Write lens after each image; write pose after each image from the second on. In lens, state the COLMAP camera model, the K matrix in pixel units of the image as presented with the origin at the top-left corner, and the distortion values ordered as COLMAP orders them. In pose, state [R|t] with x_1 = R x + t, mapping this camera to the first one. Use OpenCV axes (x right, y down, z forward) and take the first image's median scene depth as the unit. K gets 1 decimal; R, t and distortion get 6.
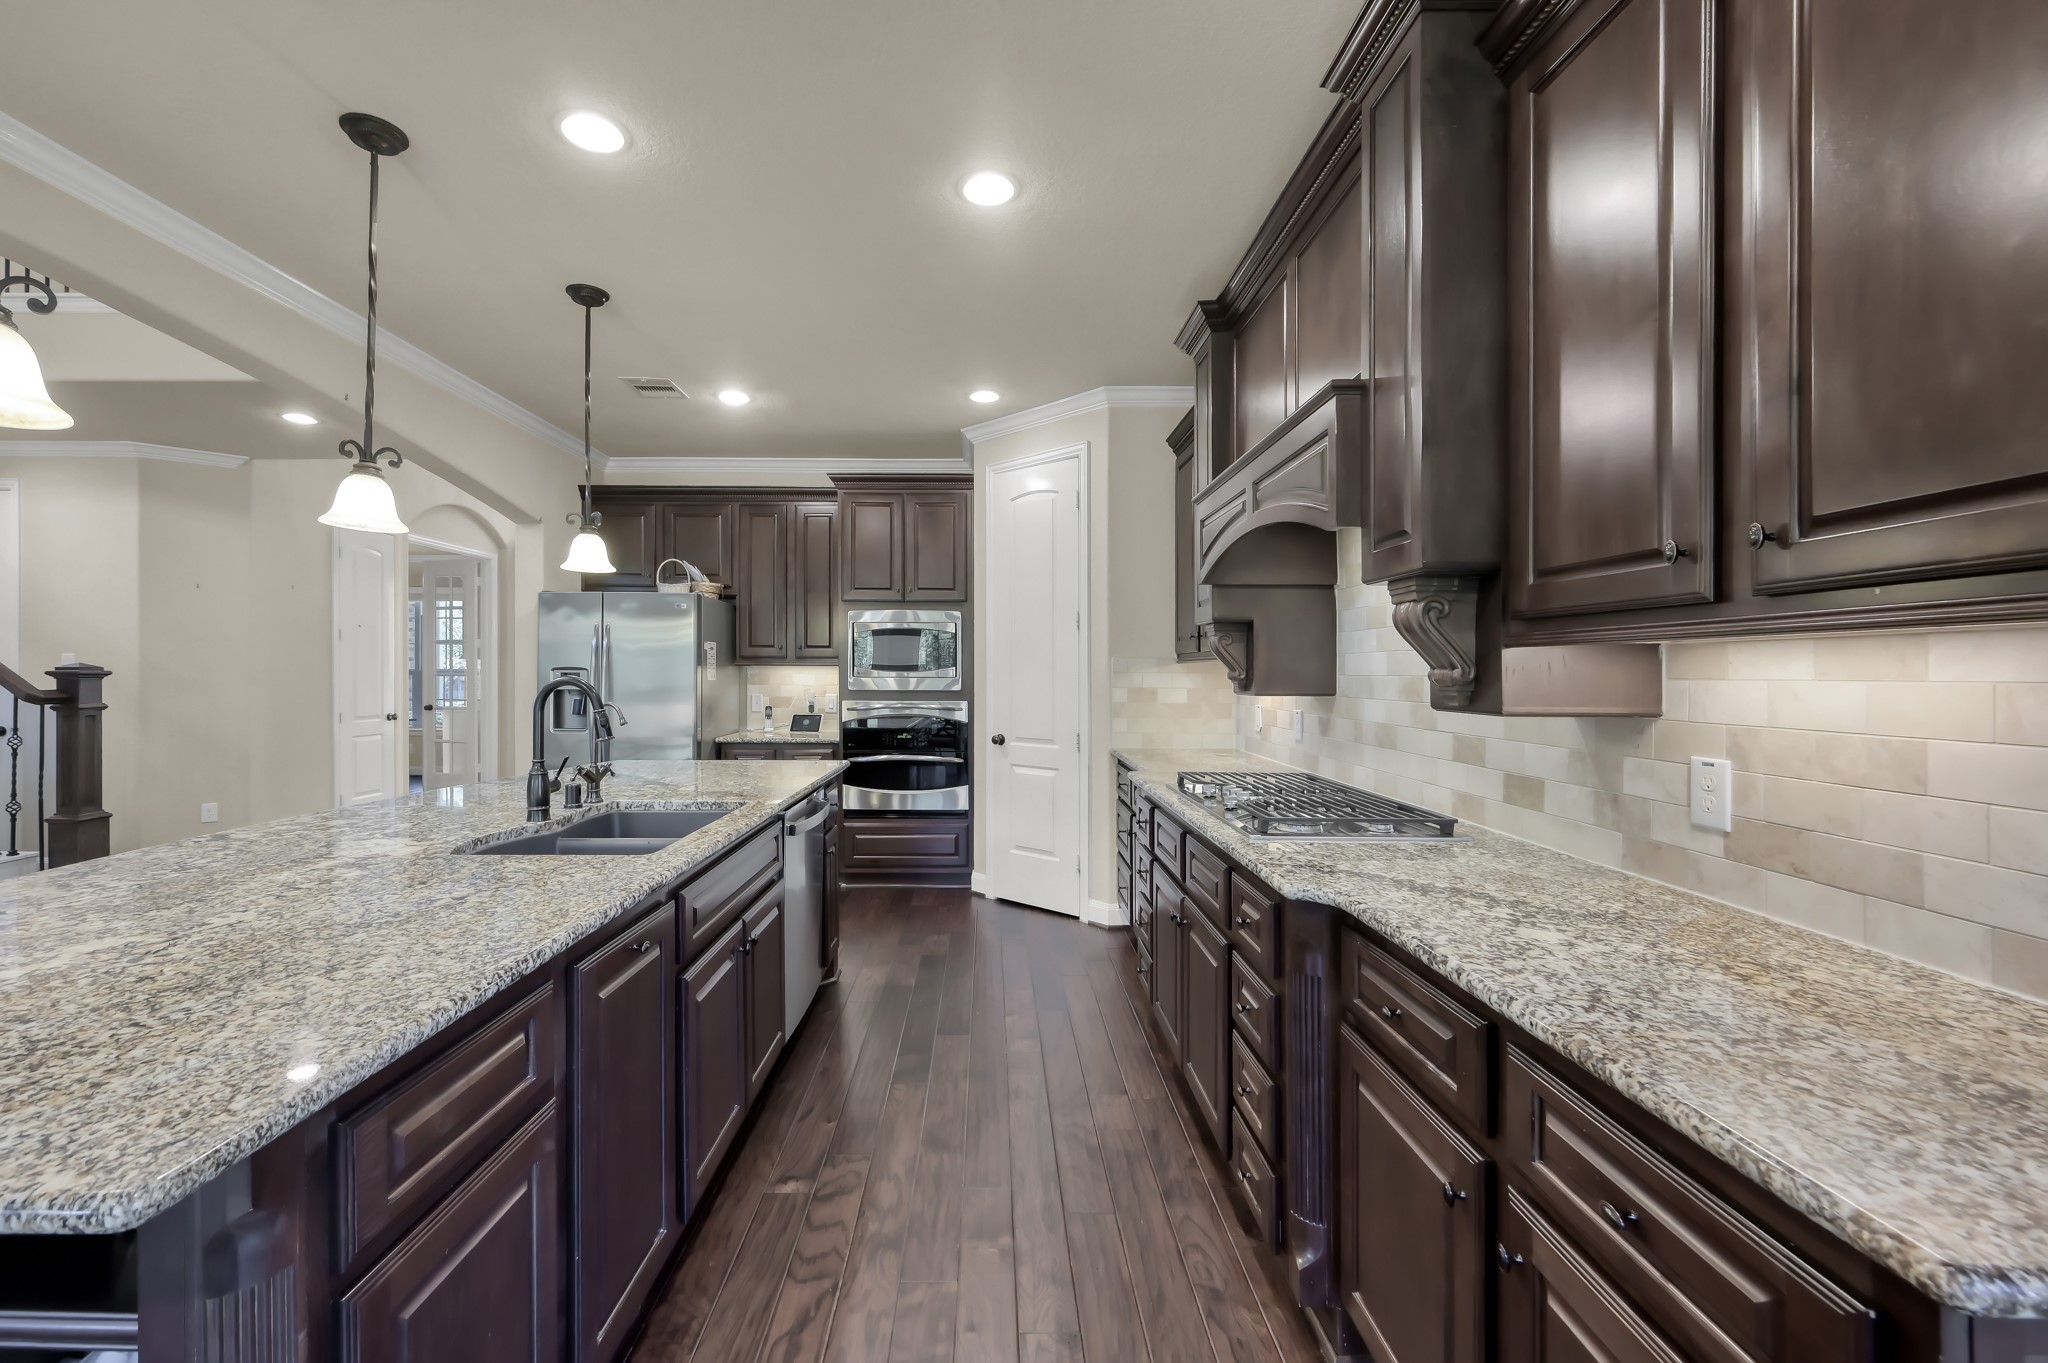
lens RADIAL K [[844.6, 0, 984.3], [0, 844.6, 670.8], [0, 0, 1]] dist [0.000294, 0.000161]
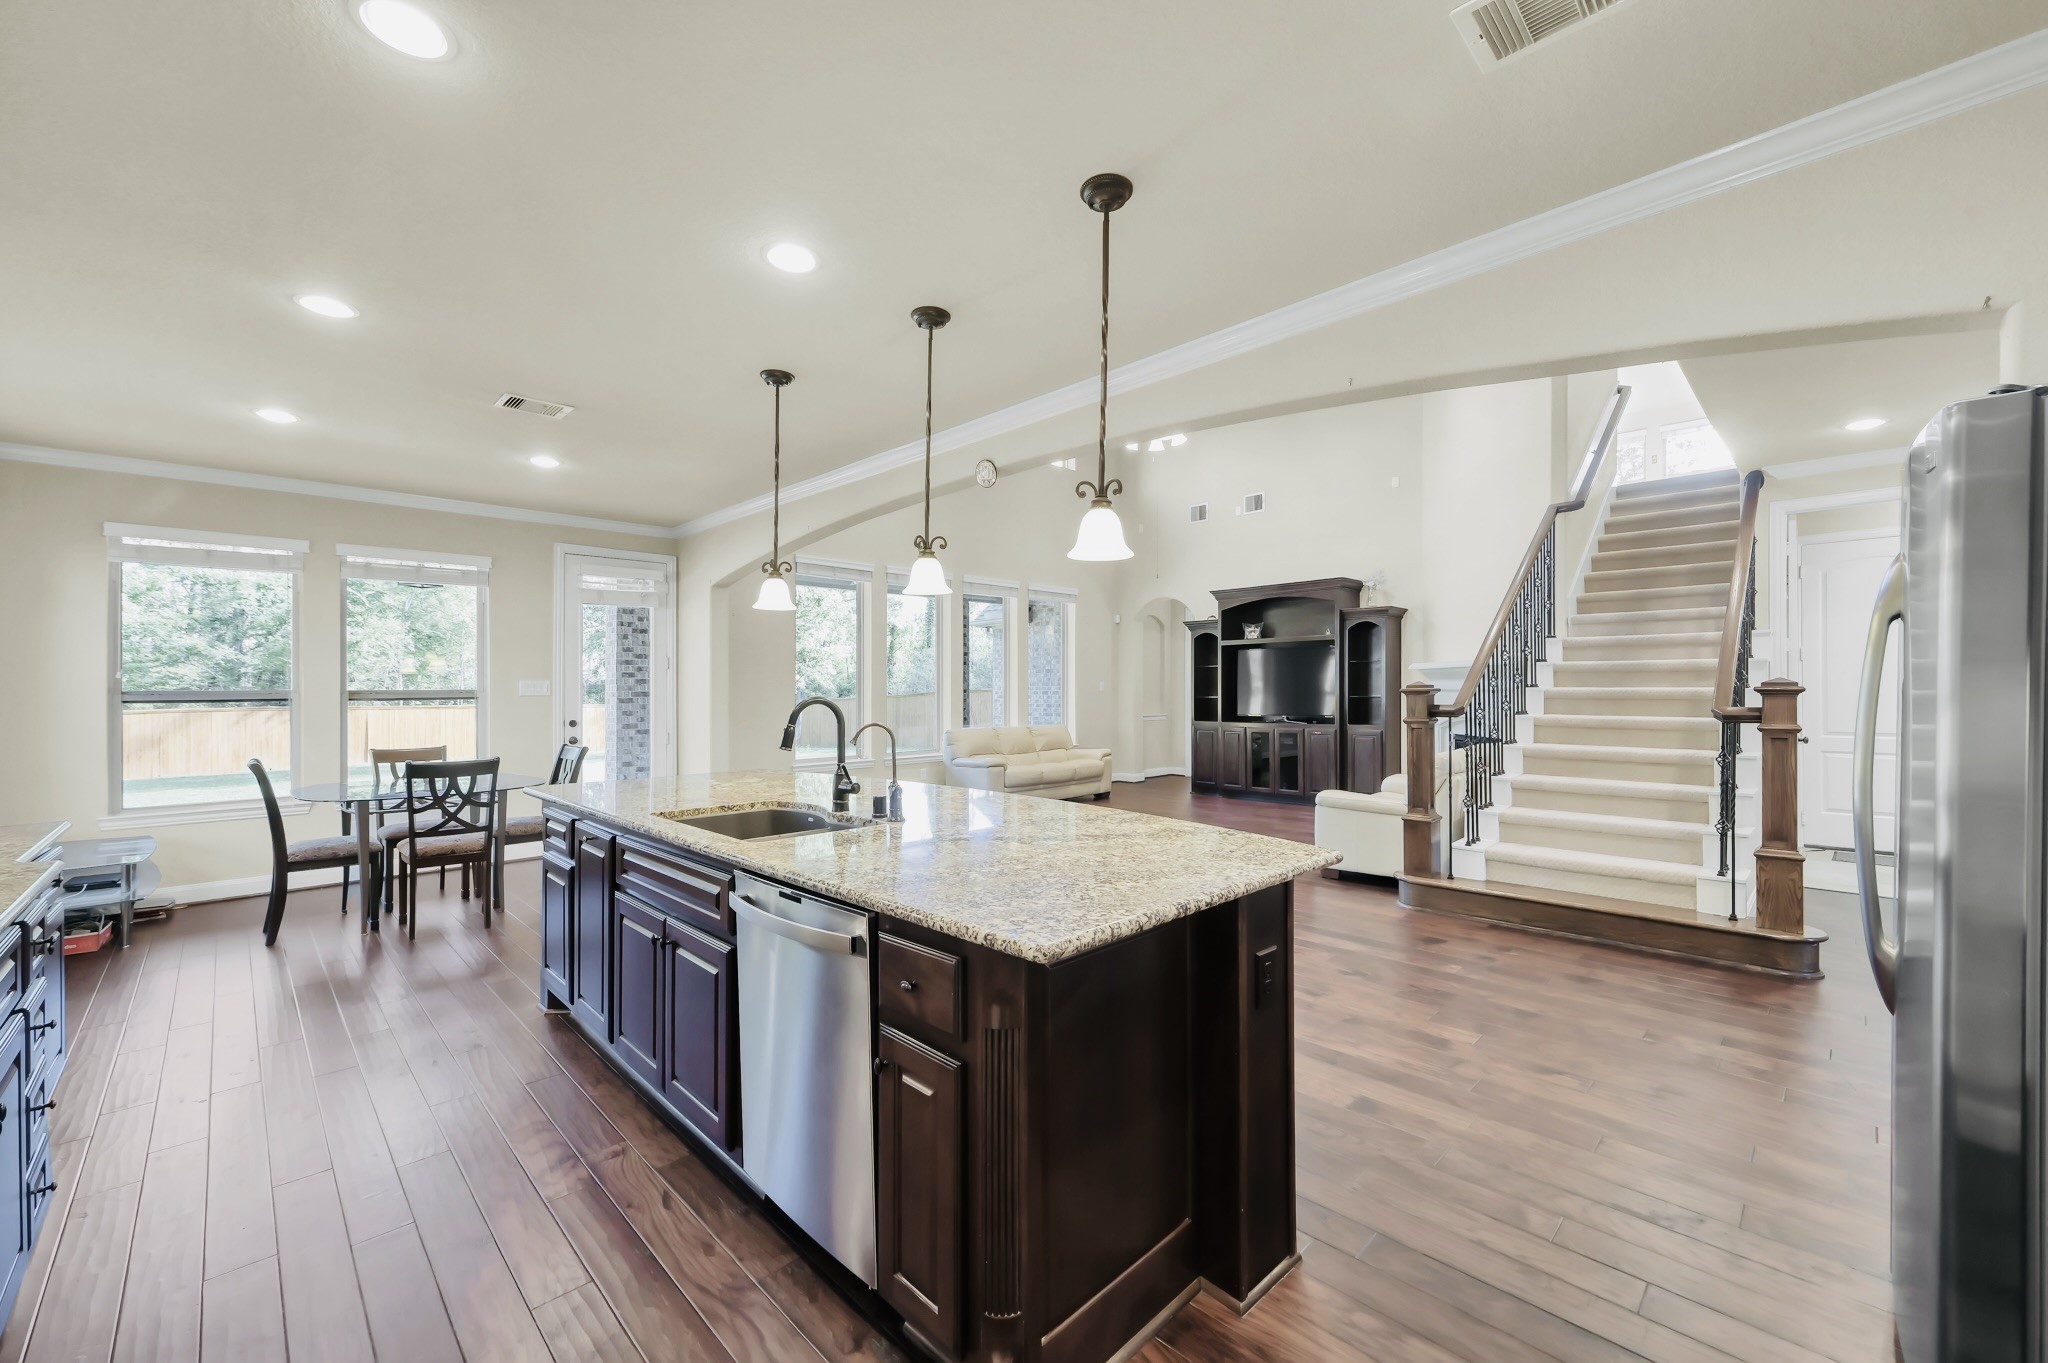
lens RADIAL K [[806.3, 0, 1043.5], [0, 806.3, 685.6], [0, 0, 1]] dist [0.001944, 0.000111]
pose [[-0.694782, -0.000913, -0.719219, 0.076347], [0.005011, 0.999969, -0.006110, -0.000960], [0.719203, -0.007850, -0.694756, 1.015923]]
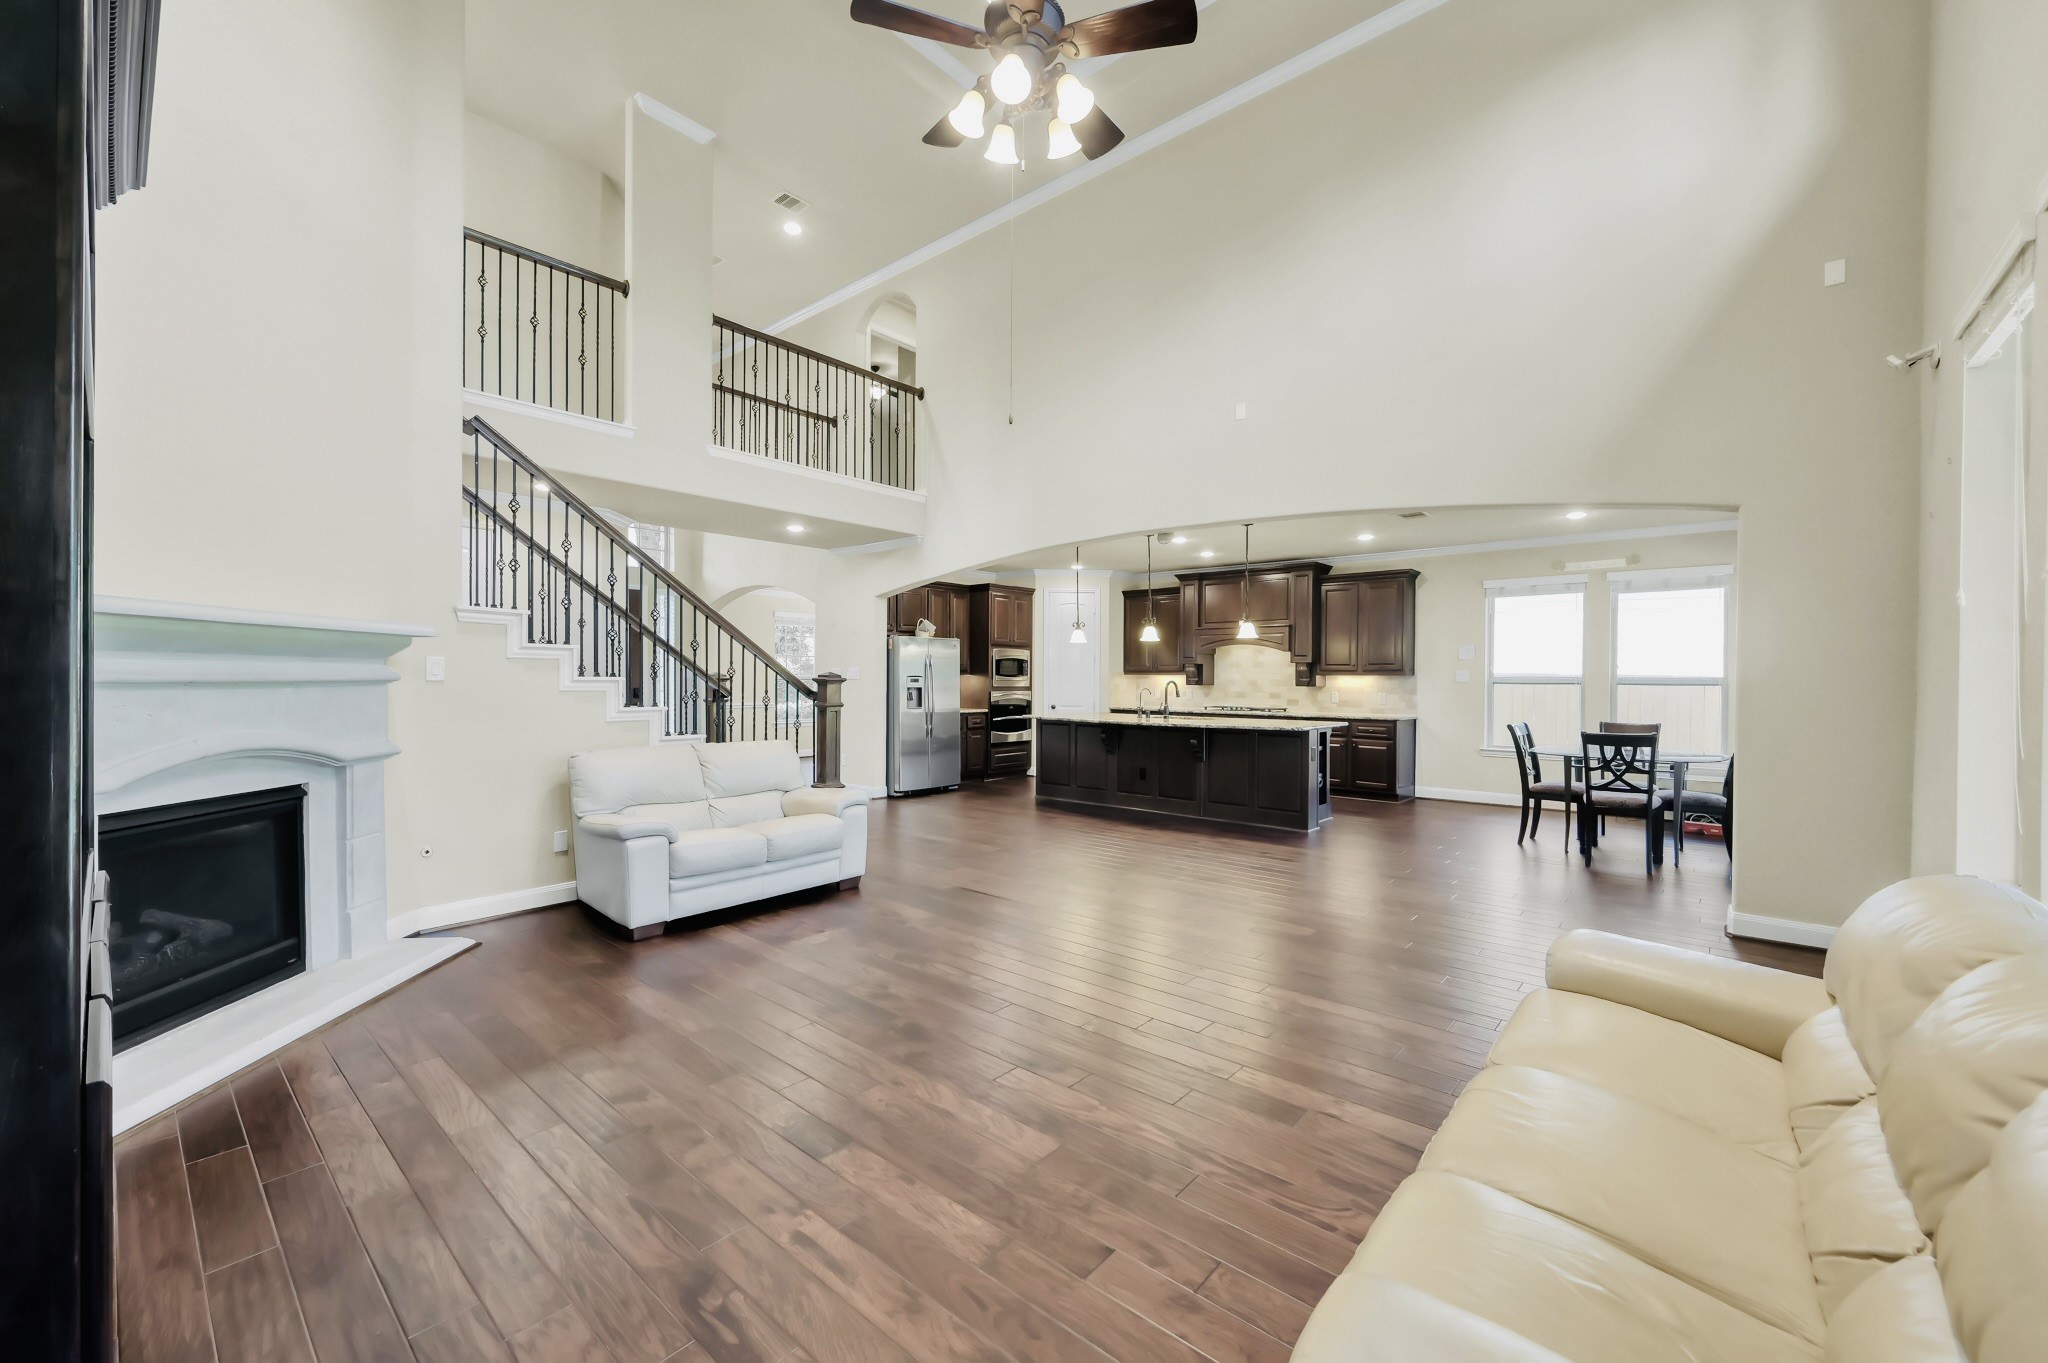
lens RADIAL K [[806.3, 0, 1043.5], [0, 806.3, 685.6], [0, 0, 1]] dist [0.001944, 0.000111]
pose [[0.654618, -0.007831, 0.755919, -1.771423], [-0.003748, 0.999900, 0.013604, -0.007136], [-0.755950, -0.011739, 0.654524, -0.460486]]
